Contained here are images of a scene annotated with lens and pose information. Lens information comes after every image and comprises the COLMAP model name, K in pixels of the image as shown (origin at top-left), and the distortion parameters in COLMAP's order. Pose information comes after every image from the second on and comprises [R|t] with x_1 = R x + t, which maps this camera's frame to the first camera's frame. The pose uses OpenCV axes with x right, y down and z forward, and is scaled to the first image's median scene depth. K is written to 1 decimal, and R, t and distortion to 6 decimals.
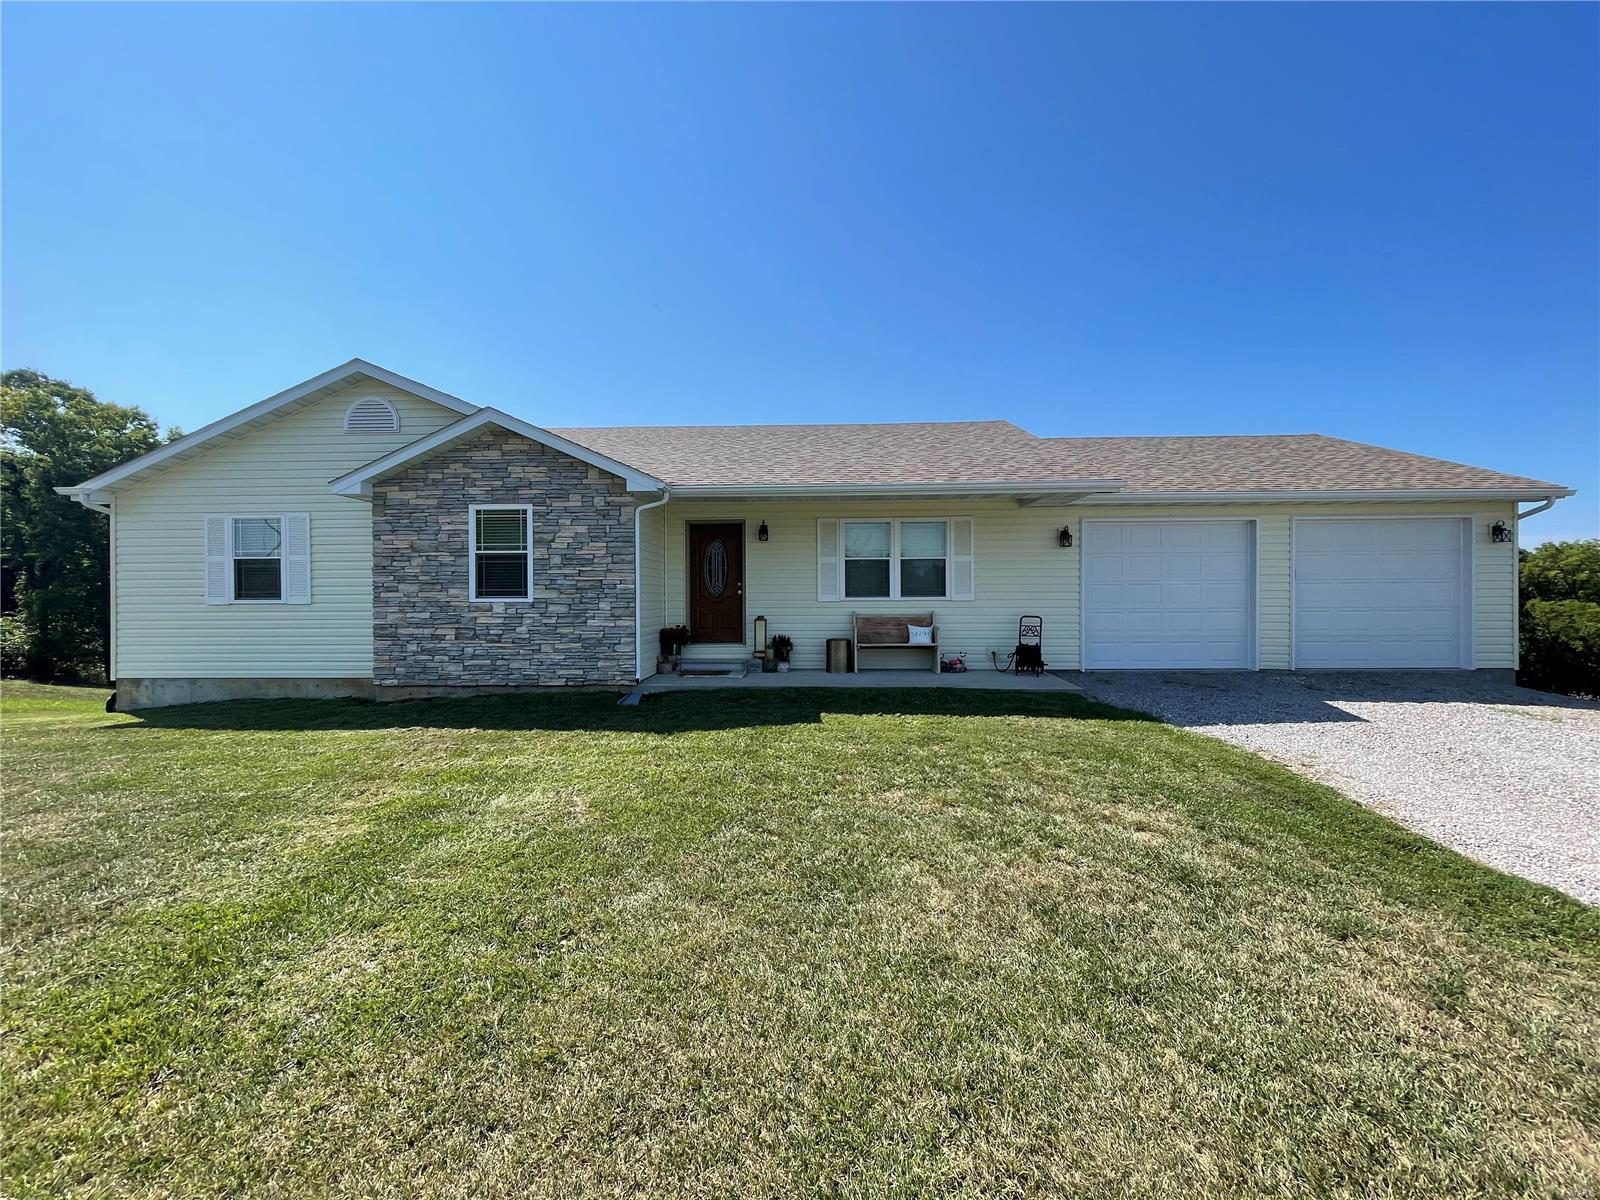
lens RADIAL K [[650.9, 0, 800.0], [0, 650.9, 600.0], [0, 0, 1]] dist [-0.007054, -0.000273]
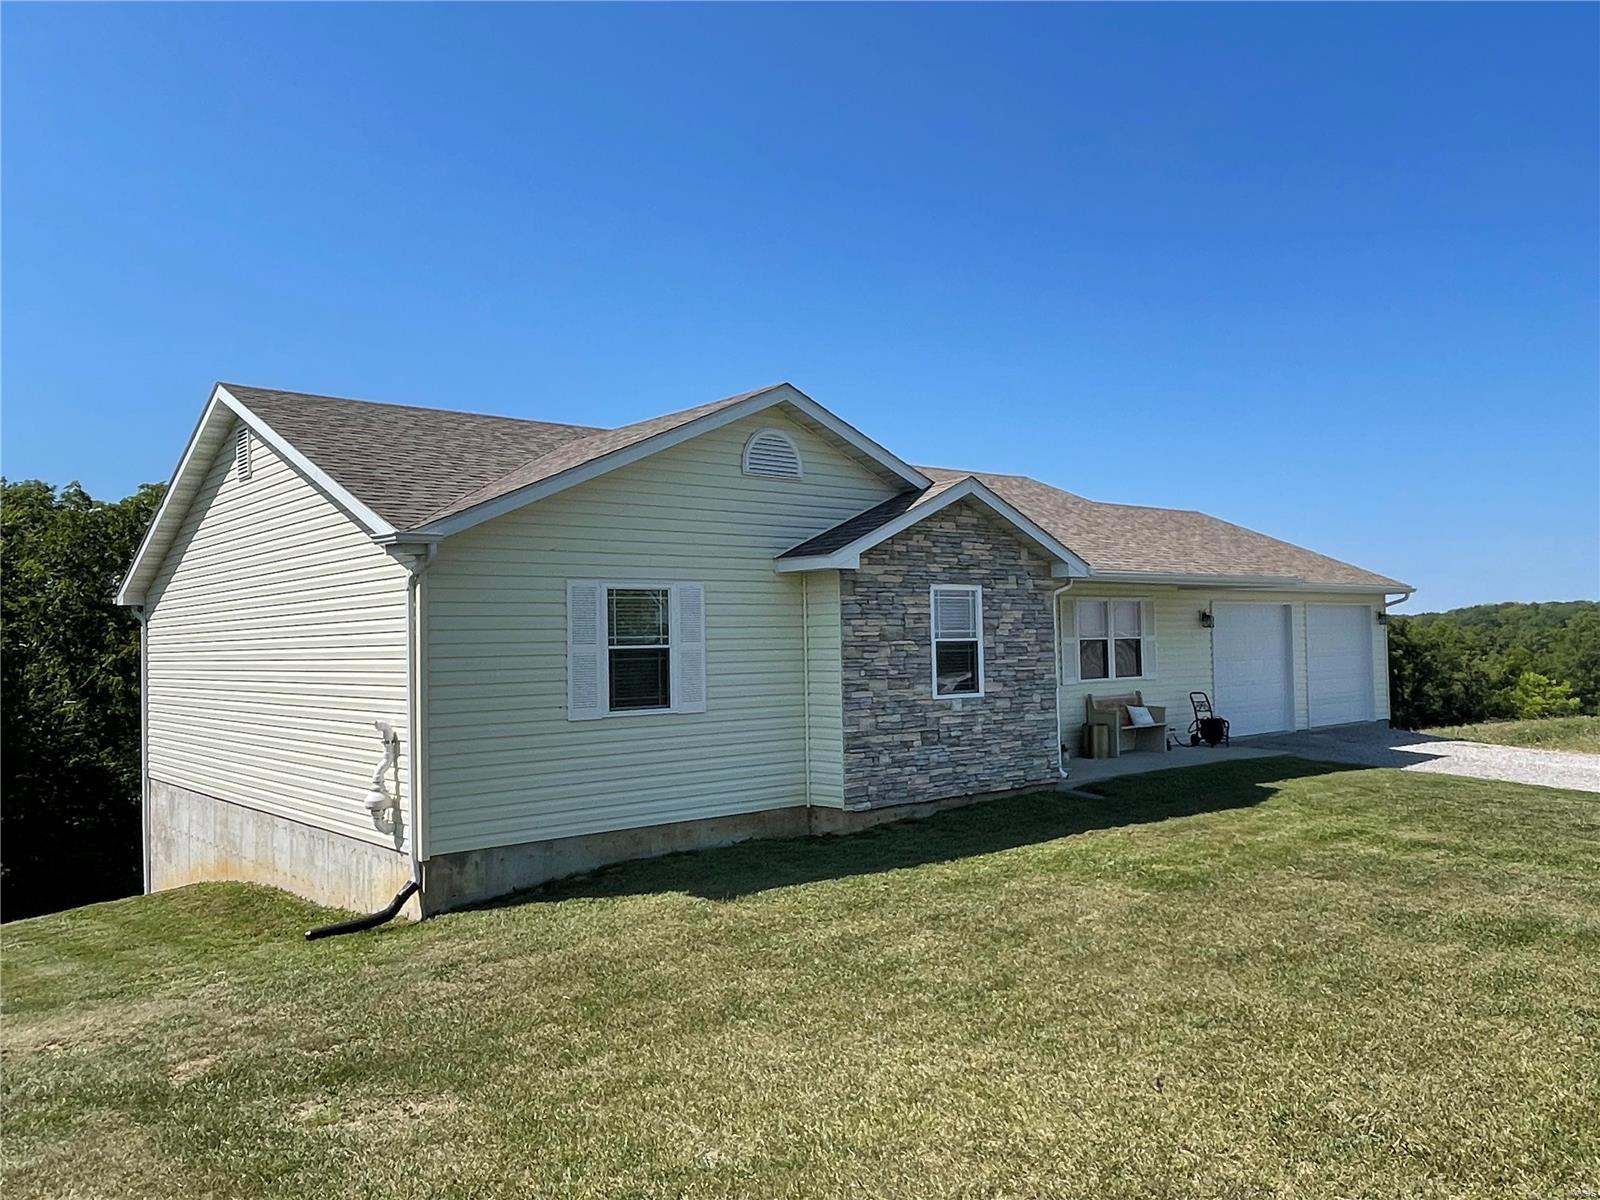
lens RADIAL K [[1213.7, 0, 800.0], [0, 1213.7, 600.0], [0, 0, 1]] dist [0.004928, 0.000870]
pose [[0.738374, 0.015417, 0.674215, -1.688286], [0.019036, 0.998864, -0.043688, -0.060164], [-0.674122, 0.045092, 0.737242, -0.045796]]
